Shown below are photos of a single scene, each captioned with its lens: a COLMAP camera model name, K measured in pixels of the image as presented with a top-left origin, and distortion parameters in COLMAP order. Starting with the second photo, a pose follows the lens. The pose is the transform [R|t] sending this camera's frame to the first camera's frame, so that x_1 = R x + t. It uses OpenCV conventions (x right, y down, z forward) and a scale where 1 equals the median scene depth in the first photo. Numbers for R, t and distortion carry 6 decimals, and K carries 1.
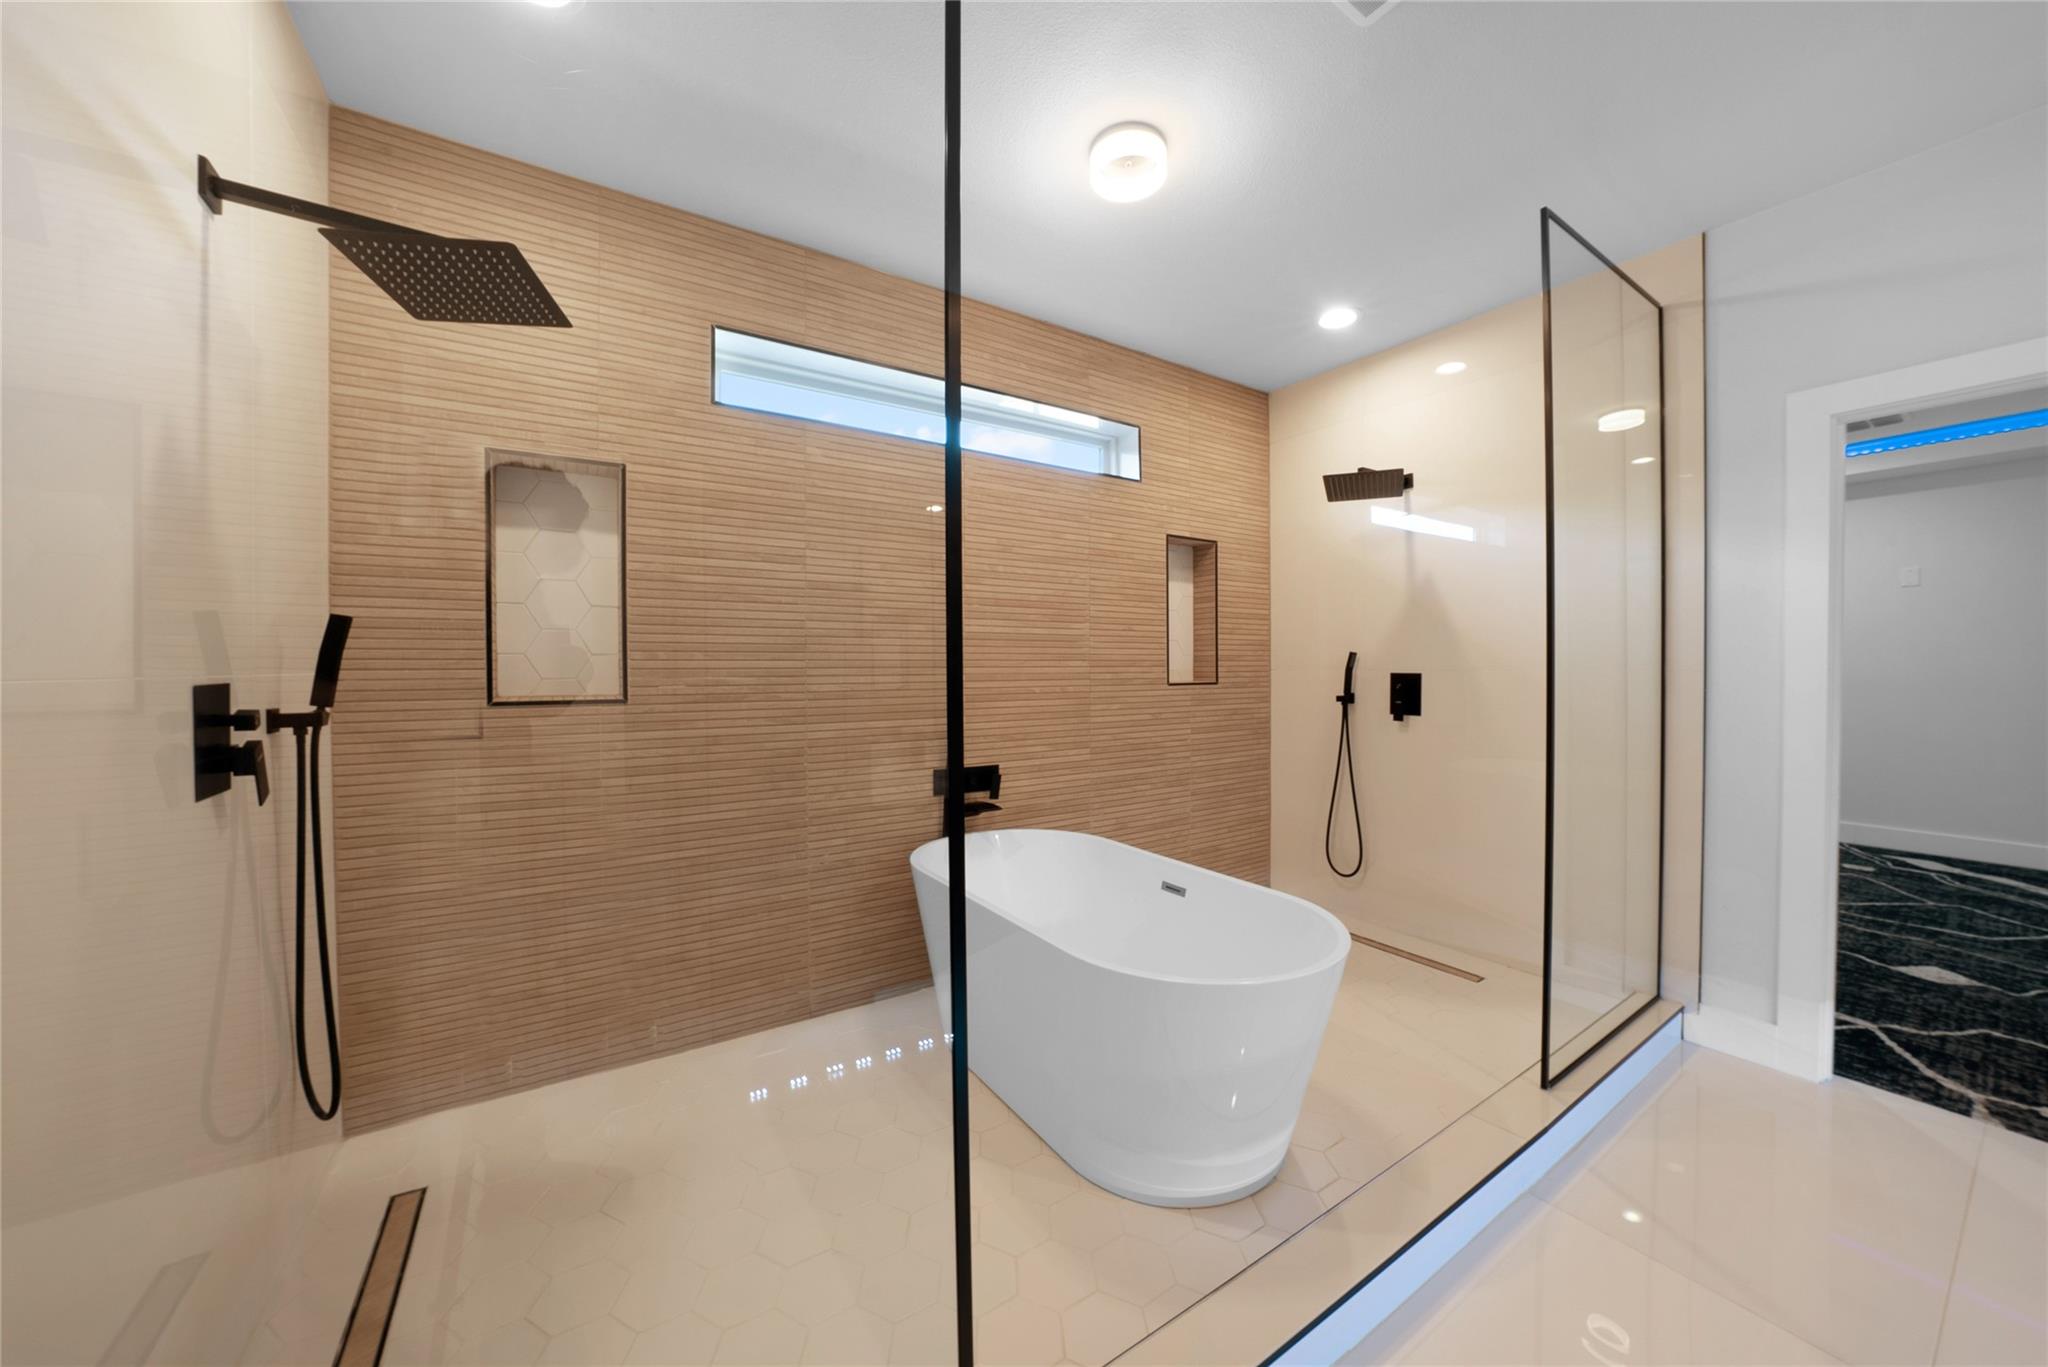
lens RADIAL K [[723.2, 0, 1007.0], [0, 723.2, 682.1], [0, 0, 1]] dist [-0.009833, 0.000555]
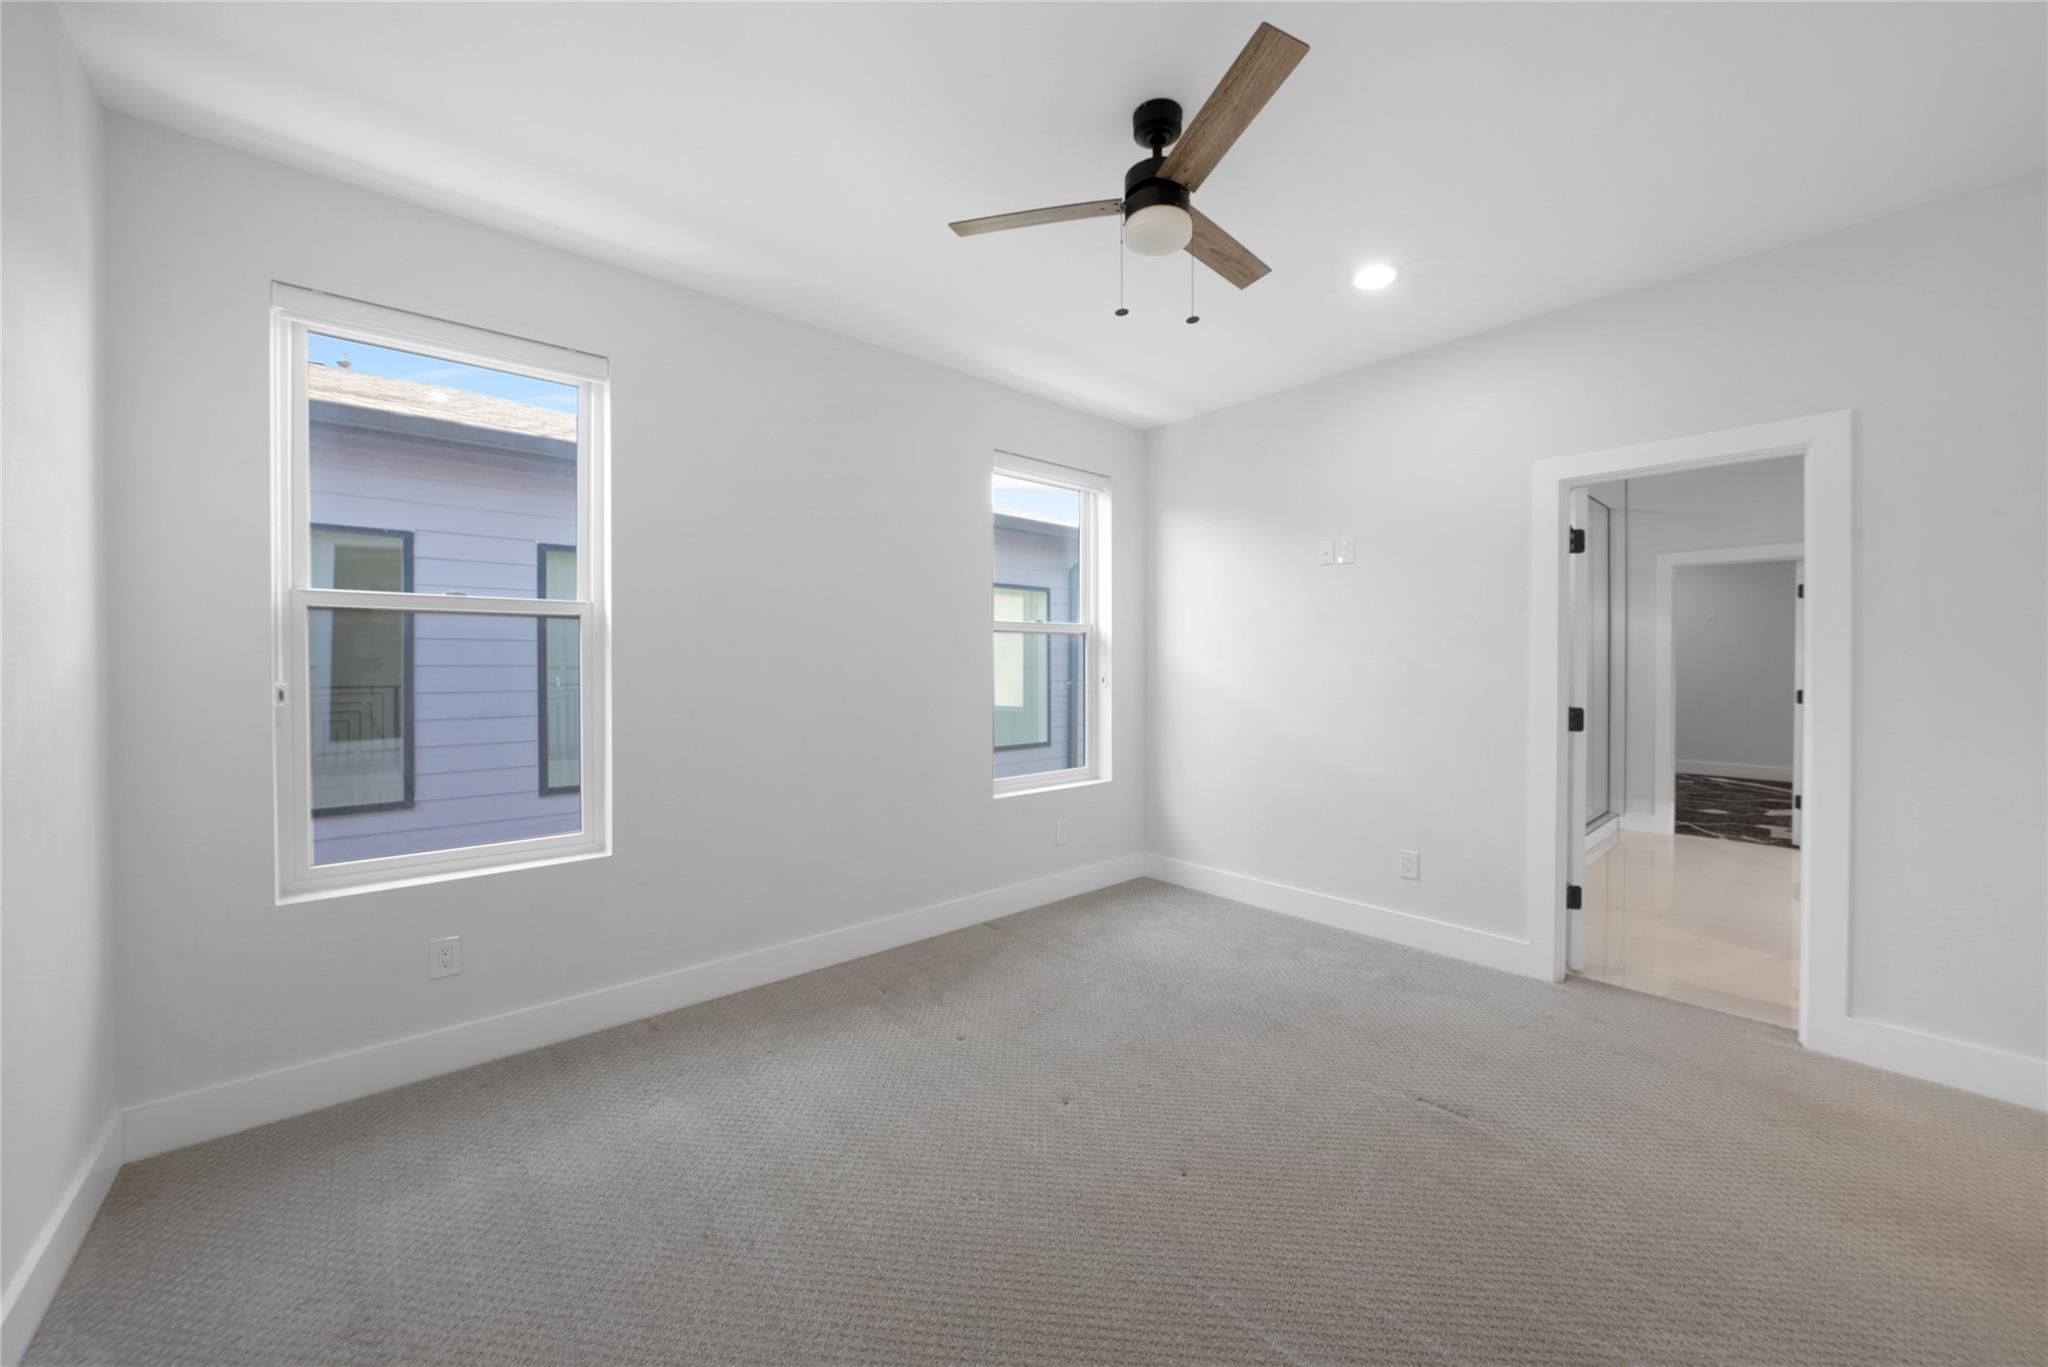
lens RADIAL K [[744.3, 0, 1044.5], [0, 744.3, 670.4], [0, 0, 1]] dist [-0.010093, -0.000088]
pose [[0.987961, 0.006274, 0.154574, -1.082647], [-0.005468, 0.999969, -0.005640, 0.010264], [-0.154605, 0.004727, 0.987965, -0.925733]]
